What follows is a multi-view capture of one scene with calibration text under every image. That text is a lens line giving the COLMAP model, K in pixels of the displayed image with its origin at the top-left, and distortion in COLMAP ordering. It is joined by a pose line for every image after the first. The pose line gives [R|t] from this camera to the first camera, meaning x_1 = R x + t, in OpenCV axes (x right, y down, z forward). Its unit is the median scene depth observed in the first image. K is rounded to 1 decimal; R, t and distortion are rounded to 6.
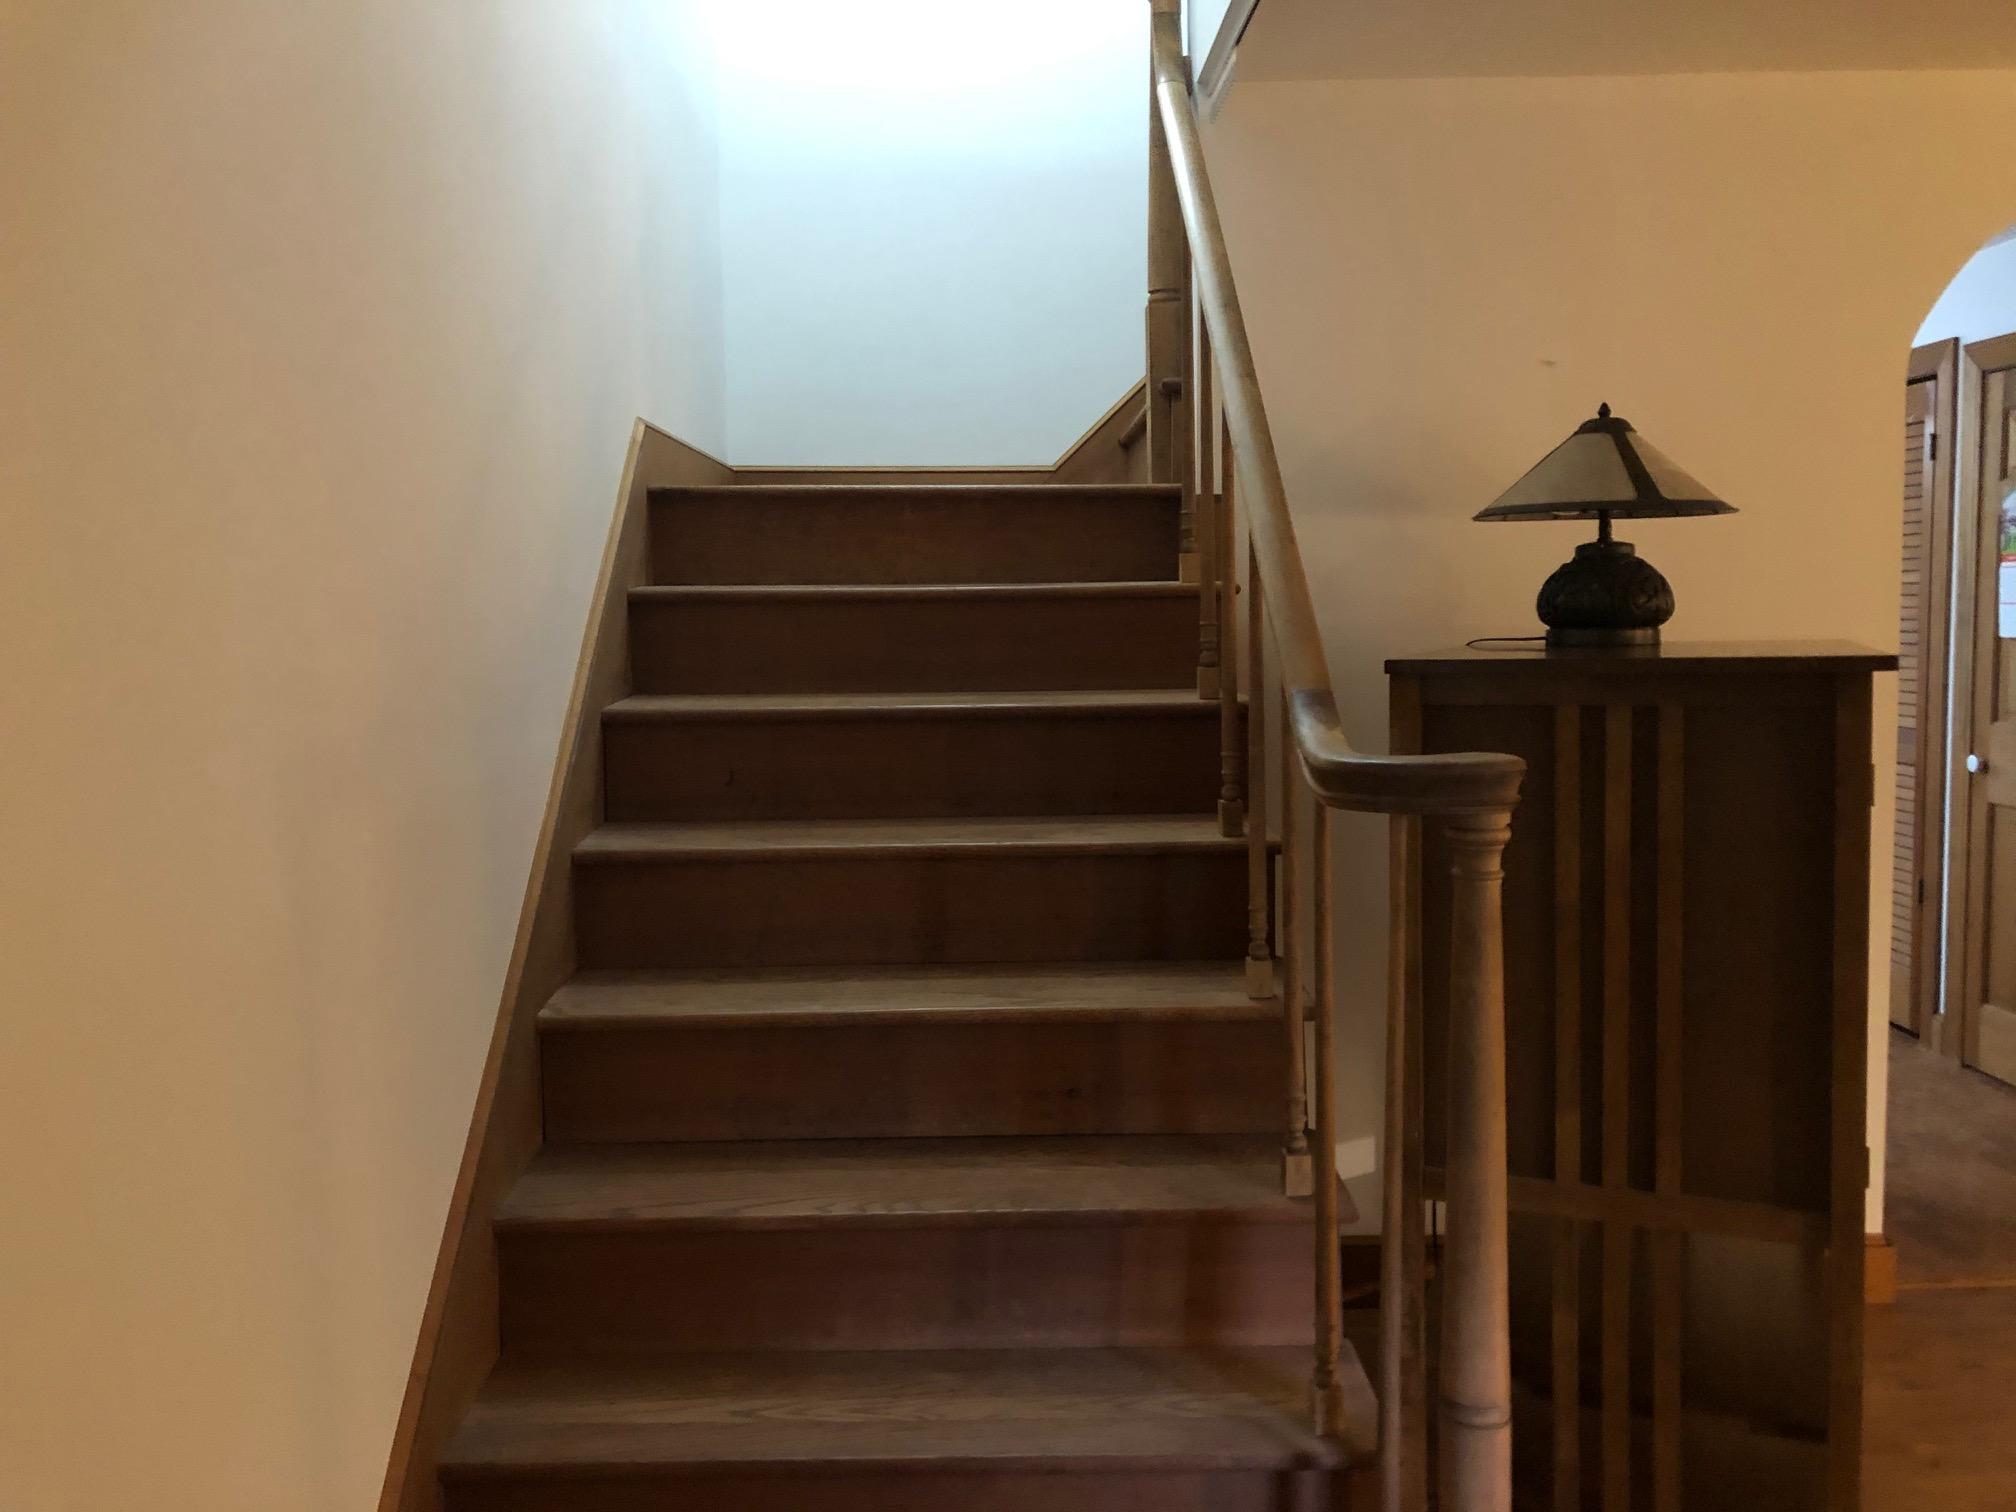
lens RADIAL K [[1637.9, 0, 1002.7], [0, 1637.9, 736.0], [0, 0, 1]] dist [0.036143, -0.027736]
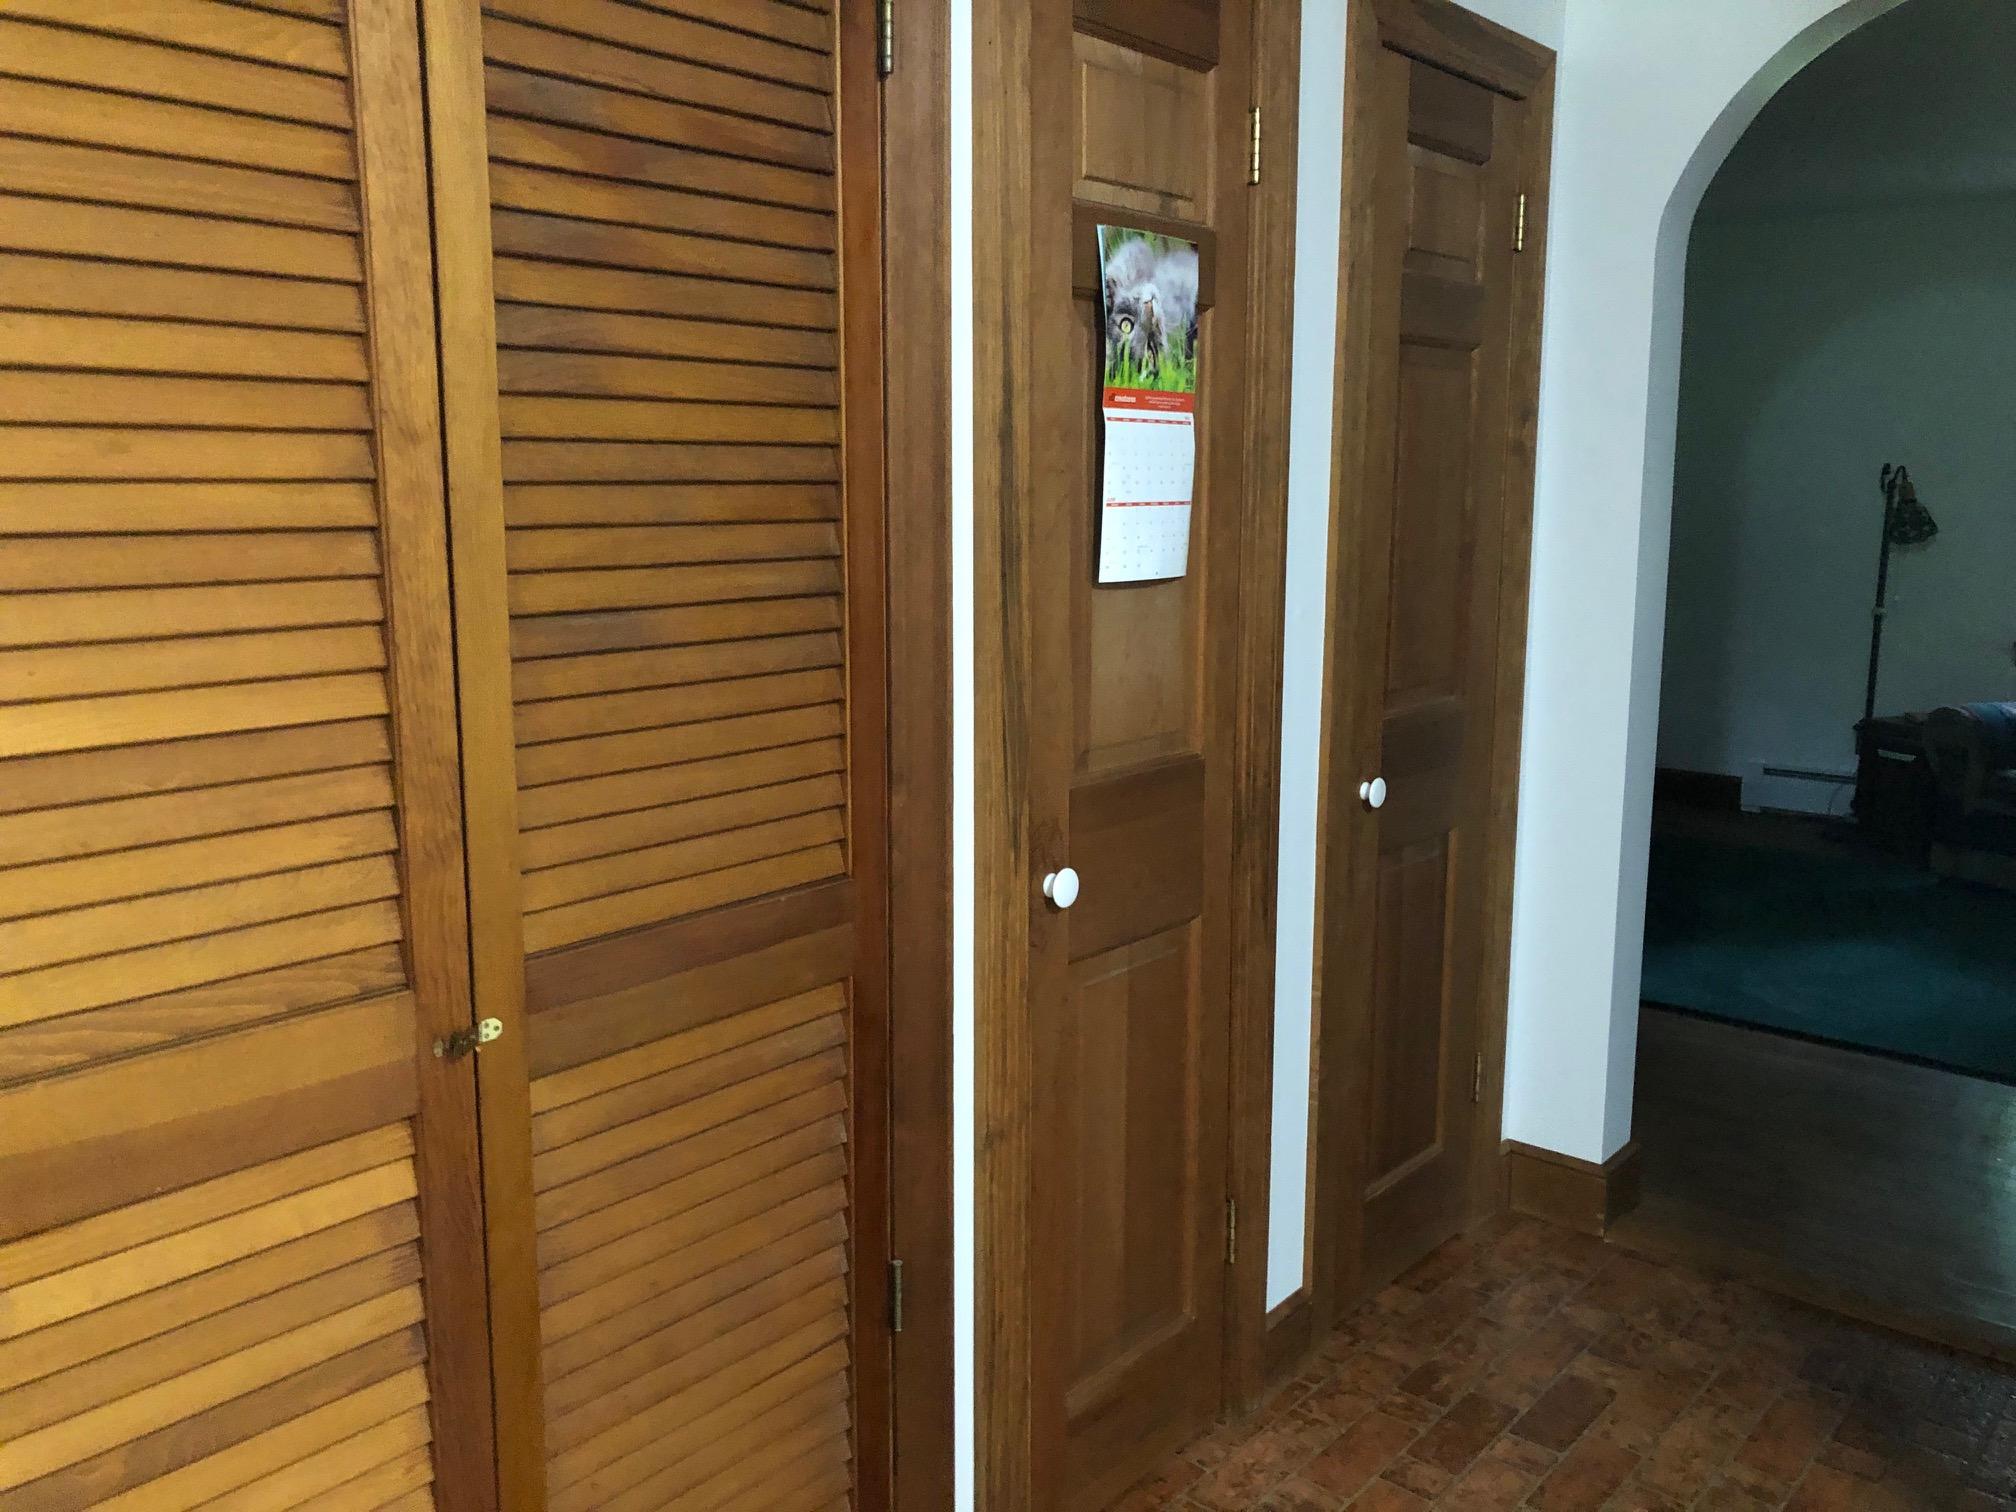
lens RADIAL K [[1637.9, 0, 1007.6], [0, 1637.9, 756.7], [0, 0, 1]] dist [0.036143, -0.027736]
pose [[-0.734184, -0.105059, 0.670773, 0.542584], [0.063047, 0.973138, 0.221423, -0.185841], [-0.676017, 0.204855, -0.707838, 2.199323]]
